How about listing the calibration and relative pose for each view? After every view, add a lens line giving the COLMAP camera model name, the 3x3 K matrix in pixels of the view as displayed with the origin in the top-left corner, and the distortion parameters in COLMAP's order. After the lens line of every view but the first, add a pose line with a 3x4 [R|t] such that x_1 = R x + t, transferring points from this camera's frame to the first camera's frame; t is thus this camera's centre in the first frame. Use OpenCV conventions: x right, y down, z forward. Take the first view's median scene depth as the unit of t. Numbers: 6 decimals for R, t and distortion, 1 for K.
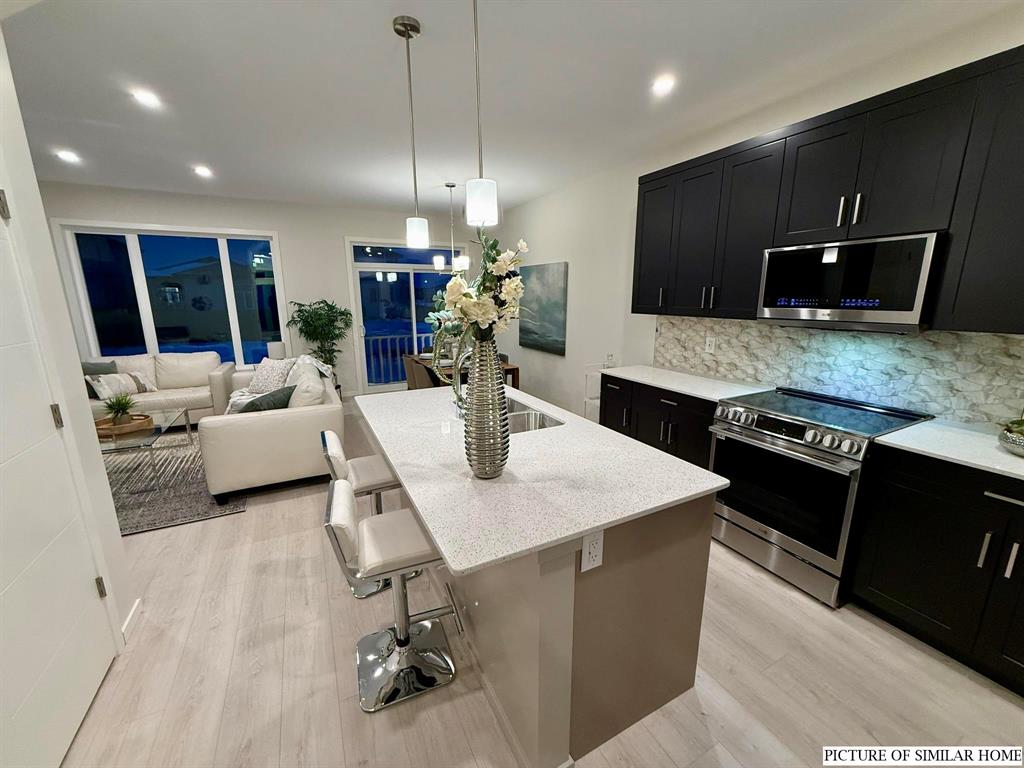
lens RADIAL K [[407.3, 0, 512.6], [0, 407.3, 384.8], [0, 0, 1]] dist [-0.002031, 0.000802]
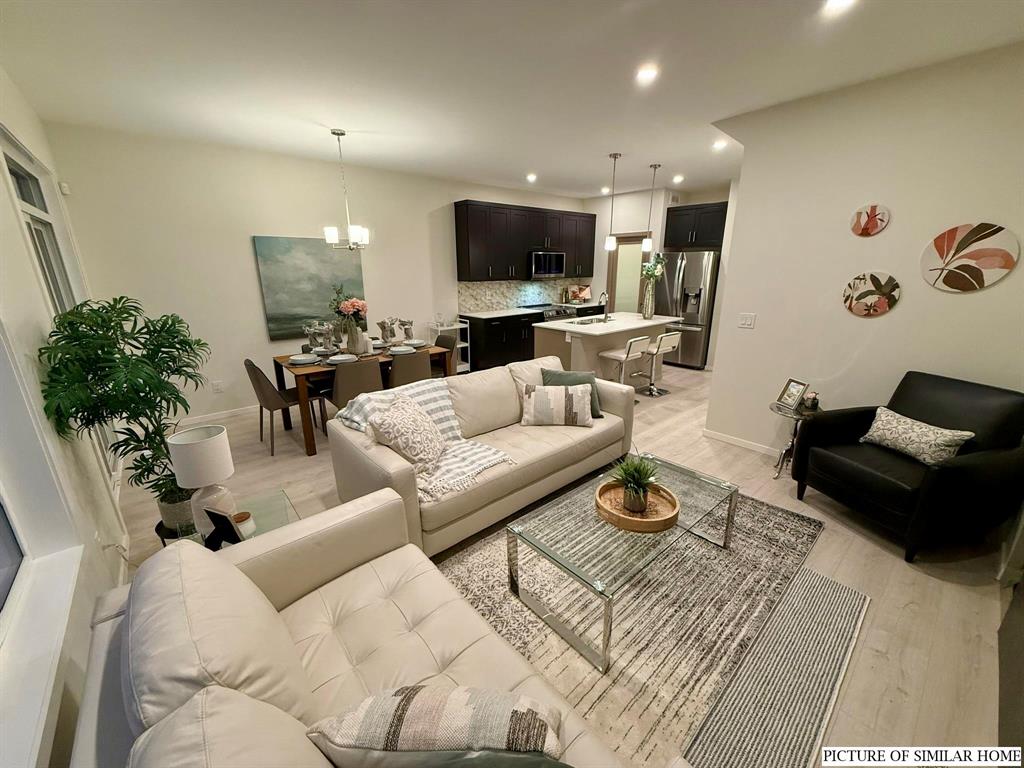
lens RADIAL K [[407.3, 0, 514.2], [0, 407.3, 387.5], [0, 0, 1]] dist [-0.002031, 0.000802]
pose [[-0.235526, -0.278530, 0.931101, -1.601260], [0.215256, 0.919307, 0.329452, -0.325547], [-0.947730, 0.278020, -0.156566, 1.368768]]
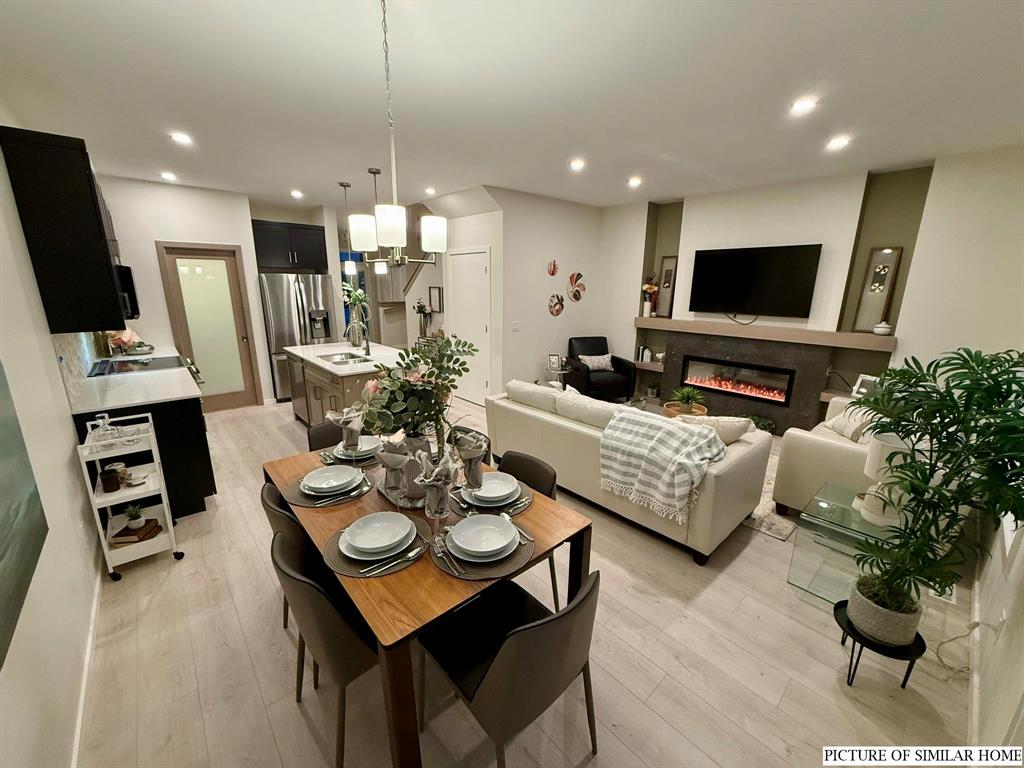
lens RADIAL K [[407.3, 0, 516.4], [0, 407.3, 383.9], [0, 0, 1]] dist [-0.002031, 0.000802]
pose [[-0.967444, 0.055103, -0.247014, -0.236526], [-0.061126, 0.896242, 0.439334, -0.513929], [0.245593, 0.440130, -0.863696, 2.092556]]
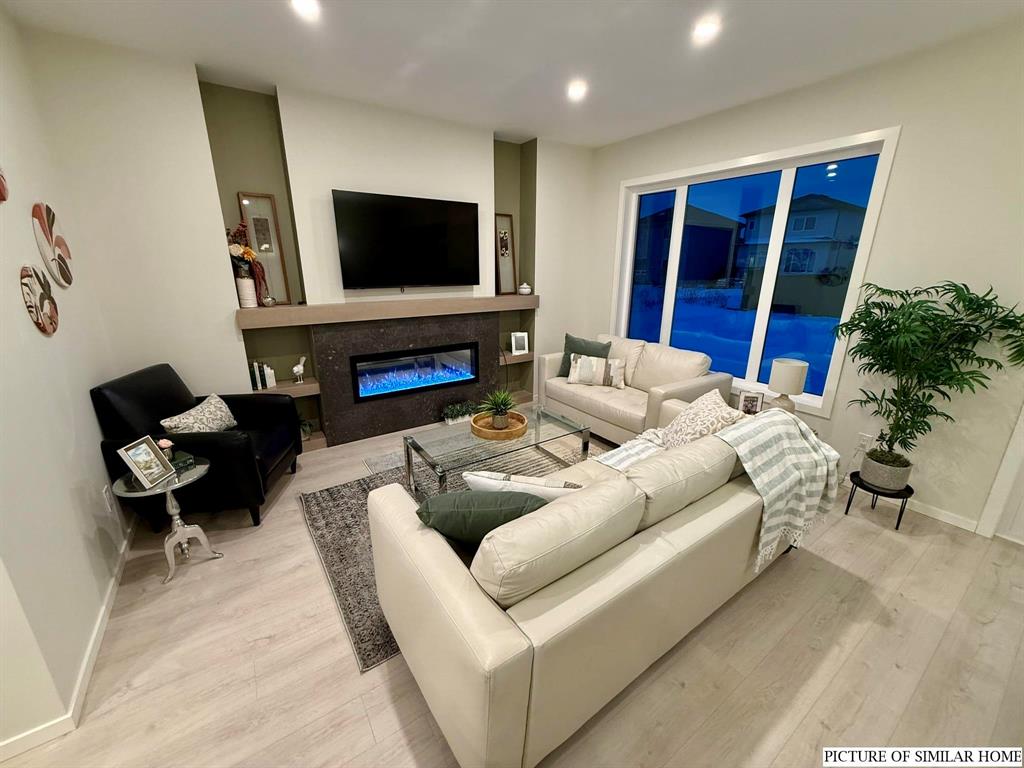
lens RADIAL K [[407.3, 0, 513.2], [0, 407.3, 385.7], [0, 0, 1]] dist [-0.002031, 0.000802]
pose [[0.121299, 0.290920, -0.949027, -0.211537], [-0.219479, 0.940283, 0.260187, -0.227630], [0.968047, 0.176732, 0.177906, 0.977171]]
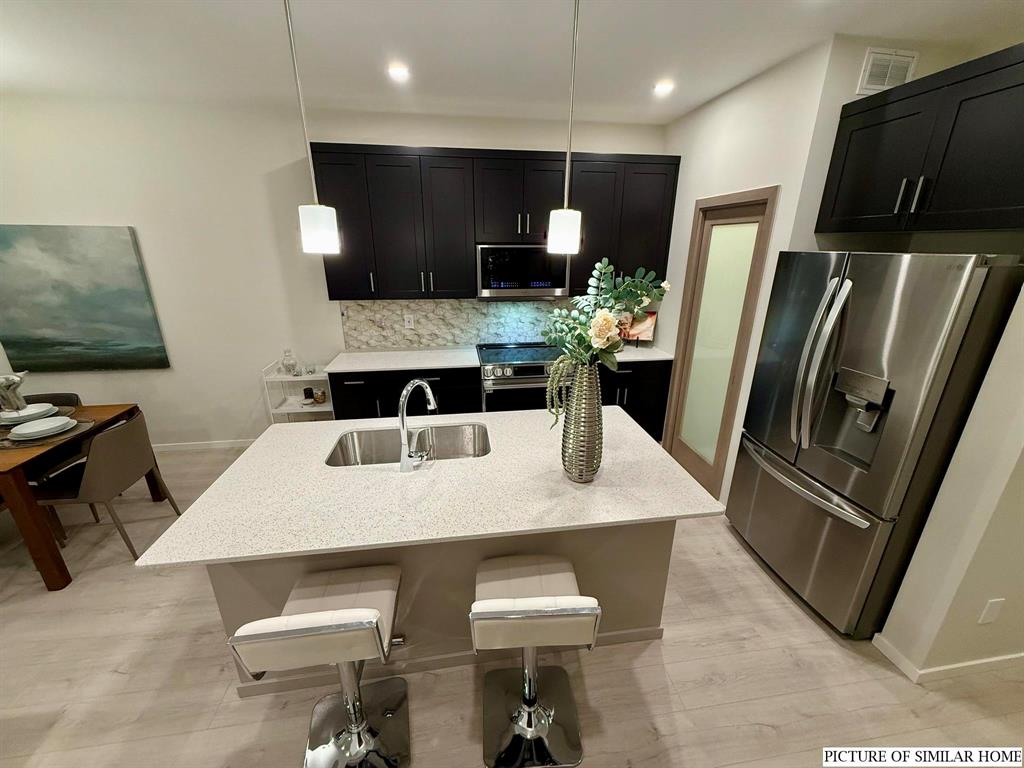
lens RADIAL K [[407.3, 0, 514.1], [0, 407.3, 385.5], [0, 0, 1]] dist [-0.002031, 0.000802]
pose [[0.326293, -0.306160, 0.894315, -0.497713], [0.198444, 0.947199, 0.251862, -0.161773], [-0.924204, 0.095290, 0.369820, 0.345207]]
